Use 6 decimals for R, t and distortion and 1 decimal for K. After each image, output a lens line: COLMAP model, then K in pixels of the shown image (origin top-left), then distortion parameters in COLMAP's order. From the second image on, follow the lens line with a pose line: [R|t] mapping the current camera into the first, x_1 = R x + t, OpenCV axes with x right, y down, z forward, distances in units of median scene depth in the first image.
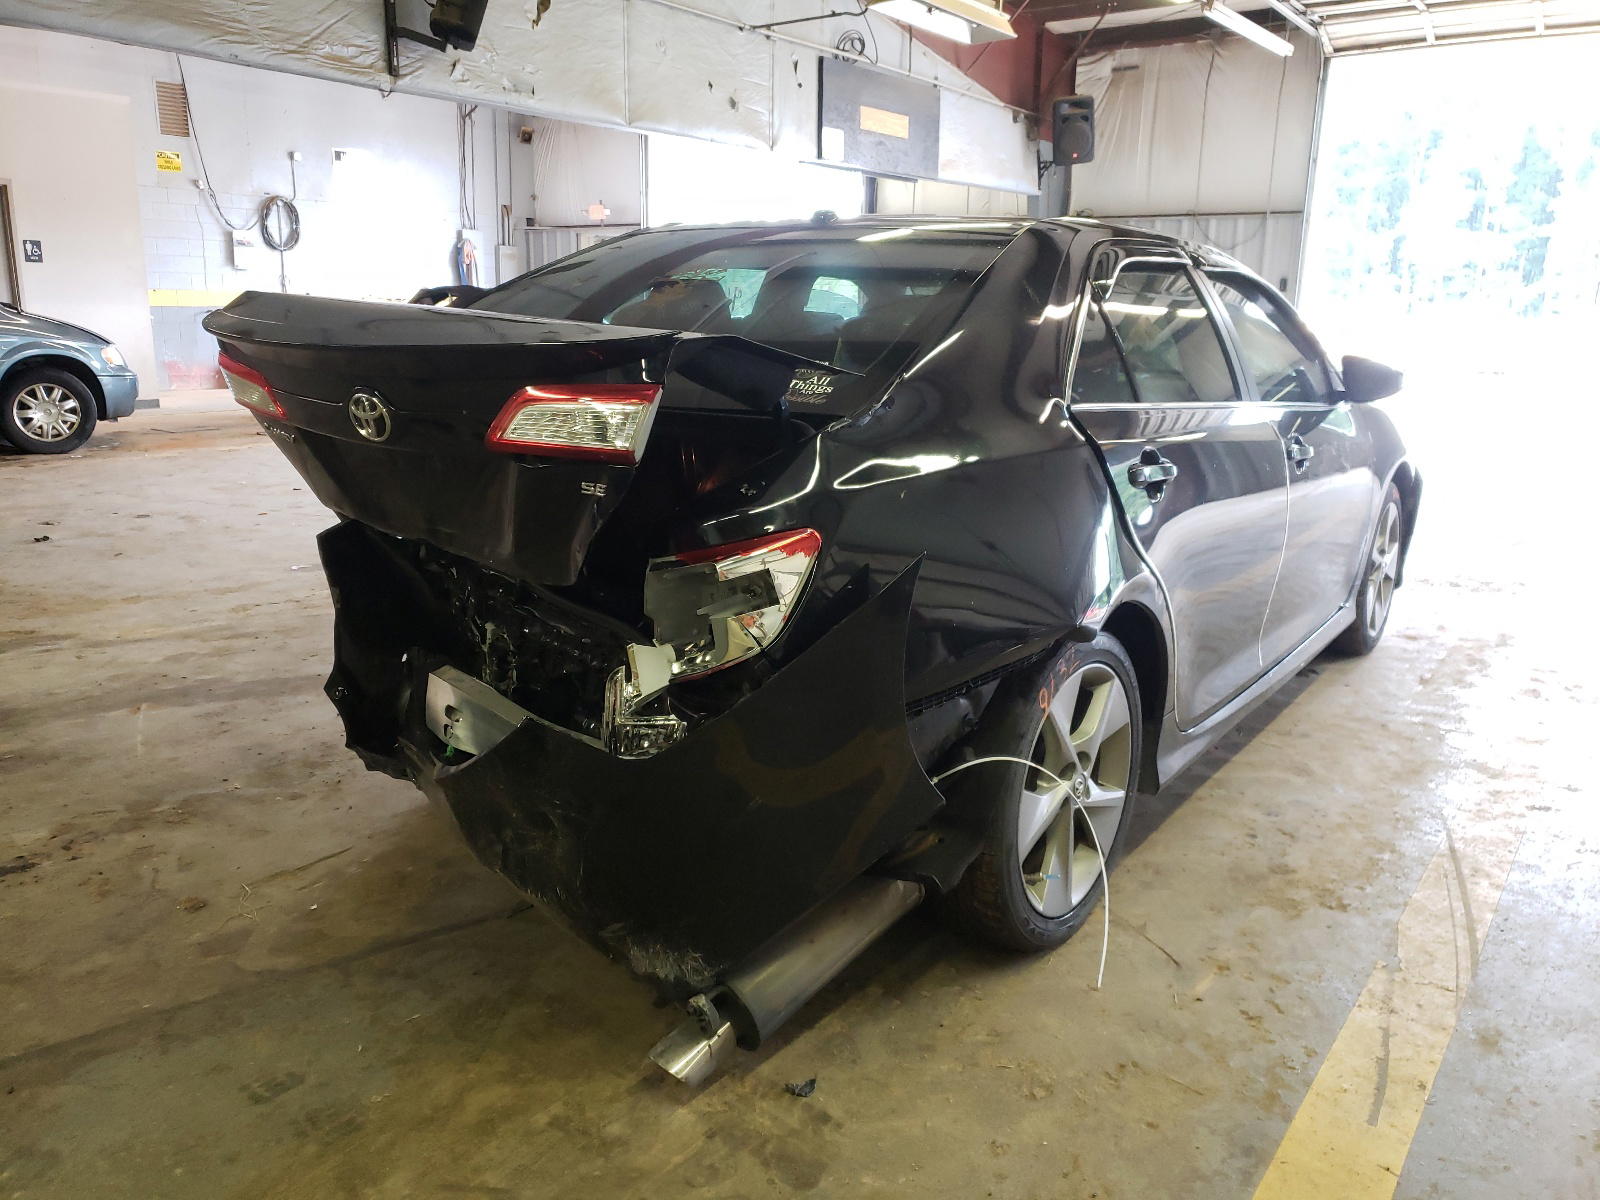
lens RADIAL K [[1249.9, 0, 796.2], [0, 1249.9, 598.8], [0, 0, 1]] dist [0.008275, 0.008101]
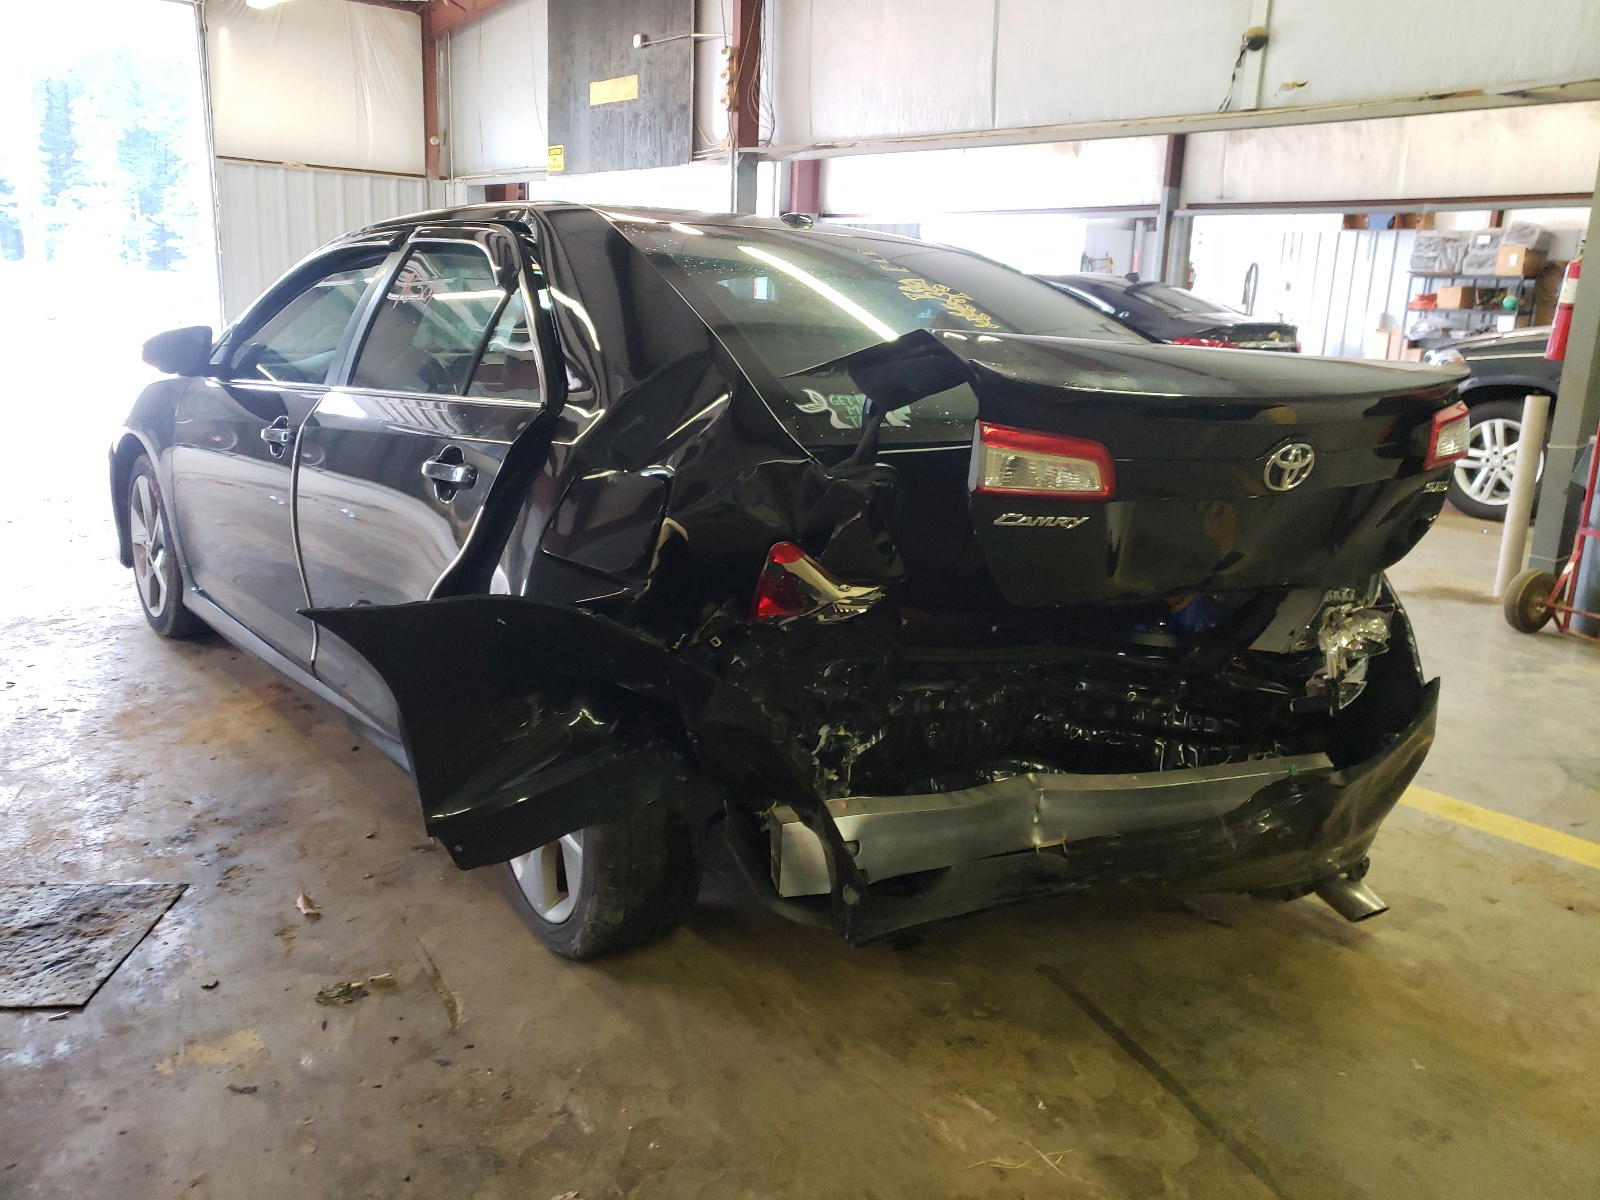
lens RADIAL K [[1249.9, 0, 796.3], [0, 1249.9, 600.5], [0, 0, 1]] dist [0.008275, 0.008101]
pose [[0.256947, -0.241993, 0.935637, -1.217538], [0.180687, 0.963100, 0.199476, -0.271936], [-0.949384, 0.117803, 0.291191, 0.991211]]
